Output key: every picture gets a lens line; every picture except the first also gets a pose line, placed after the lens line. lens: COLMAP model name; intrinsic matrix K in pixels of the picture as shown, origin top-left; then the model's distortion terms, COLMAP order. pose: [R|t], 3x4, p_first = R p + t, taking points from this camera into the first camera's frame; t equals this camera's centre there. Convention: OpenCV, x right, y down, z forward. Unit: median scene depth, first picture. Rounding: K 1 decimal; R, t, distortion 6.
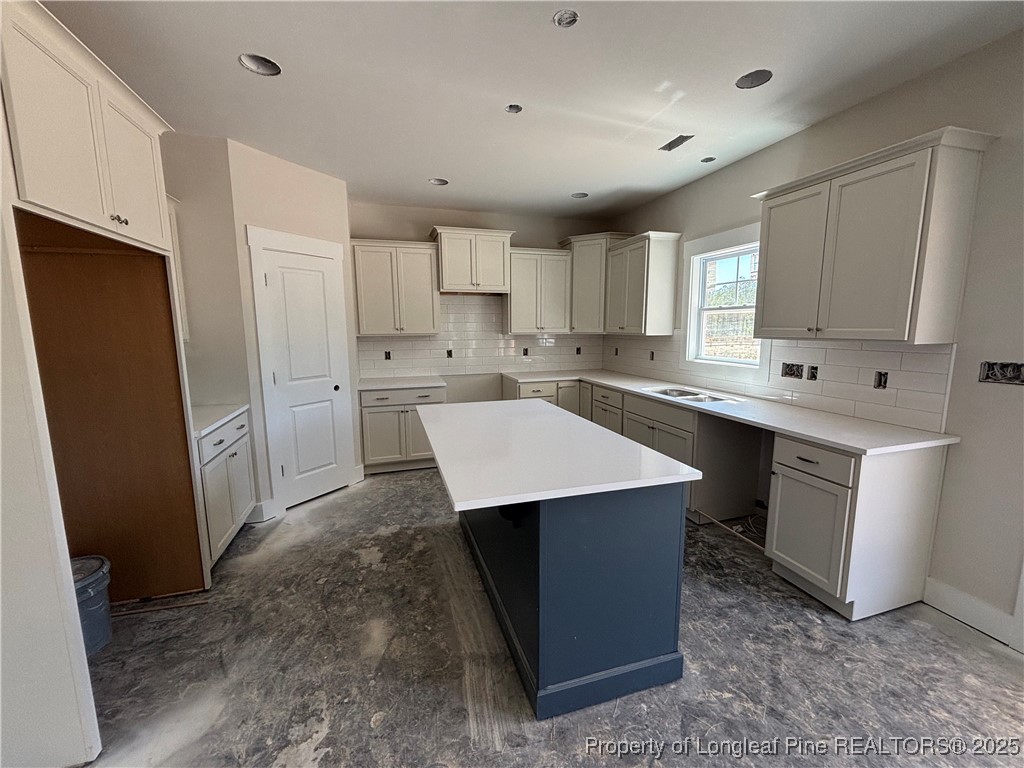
lens RADIAL K [[412.9, 0, 506.3], [0, 412.9, 381.2], [0, 0, 1]] dist [-0.002168, 0.001258]
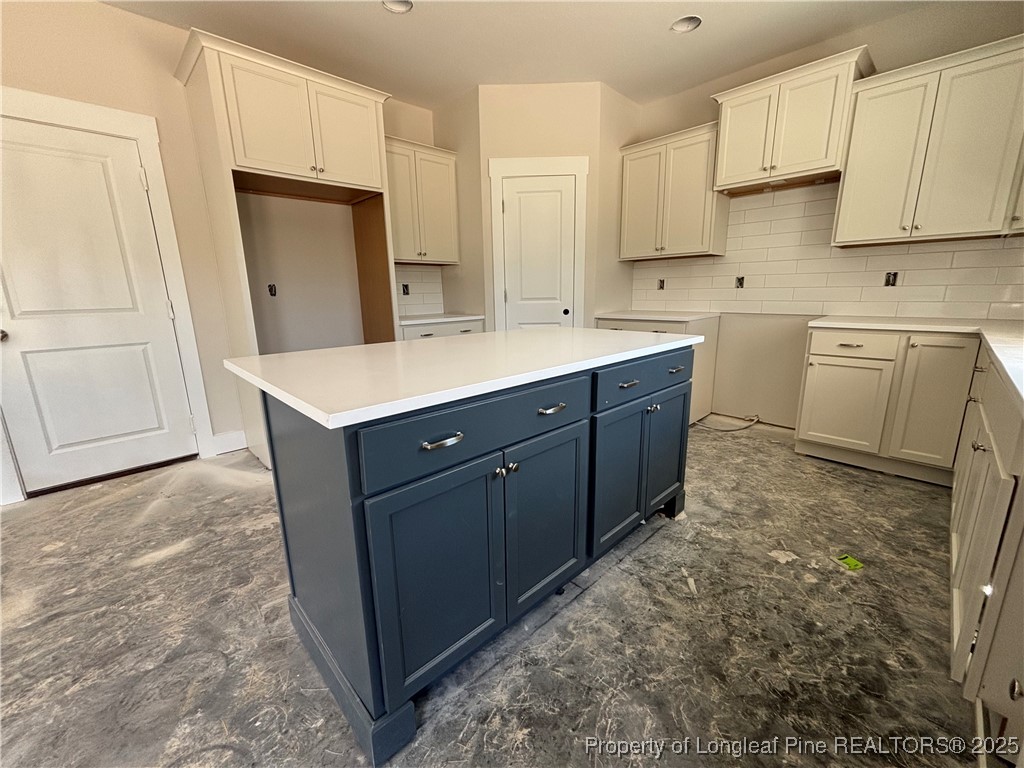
lens RADIAL K [[412.9, 0, 517.1], [0, 412.9, 382.7], [0, 0, 1]] dist [-0.002168, 0.001258]
pose [[0.464723, 0.190680, -0.864682, 0.408263], [-0.104537, 0.981523, 0.160263, 0.034978], [0.879264, 0.015913, 0.476069, 0.398549]]
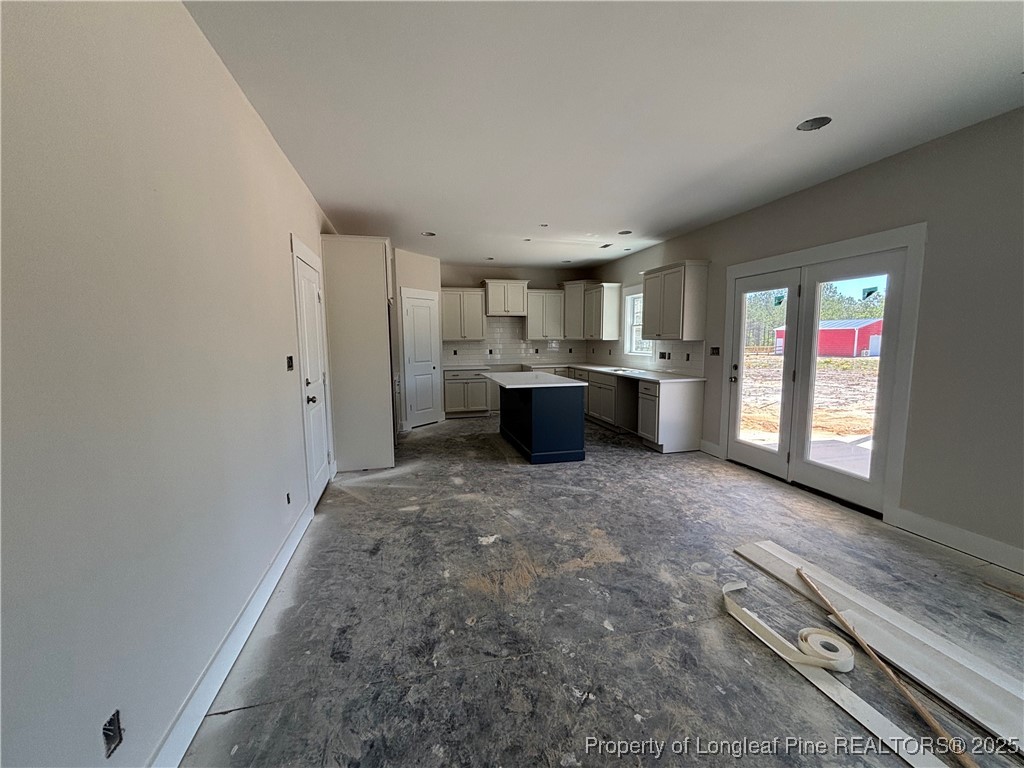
lens RADIAL K [[412.9, 0, 510.2], [0, 412.9, 382.7], [0, 0, 1]] dist [-0.002168, 0.001258]
pose [[0.998850, 0.002247, -0.047894, 0.024937], [-0.003451, 0.999680, -0.025062, 0.121907], [0.047823, 0.025199, 0.998538, -0.810771]]
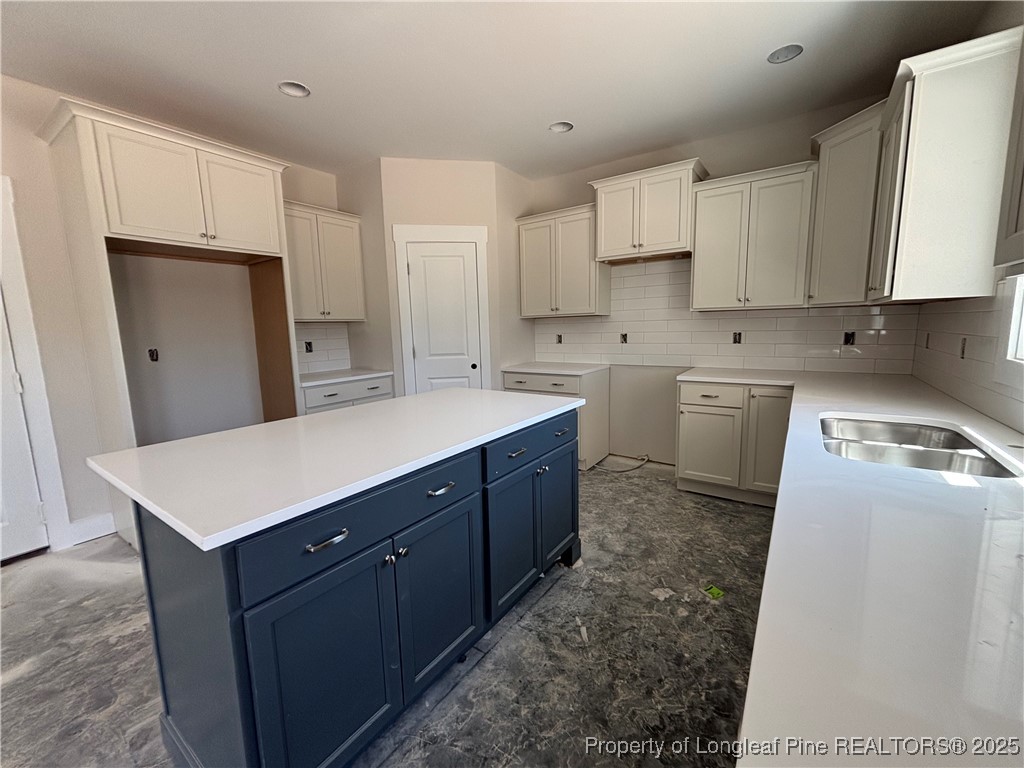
lens RADIAL K [[412.9, 0, 517.2], [0, 412.9, 381.1], [0, 0, 1]] dist [-0.002168, 0.001258]
pose [[0.624415, 0.095961, -0.775176, 0.449632], [-0.083652, 0.994933, 0.055782, -0.013045], [0.776601, 0.030014, 0.629278, 0.403249]]
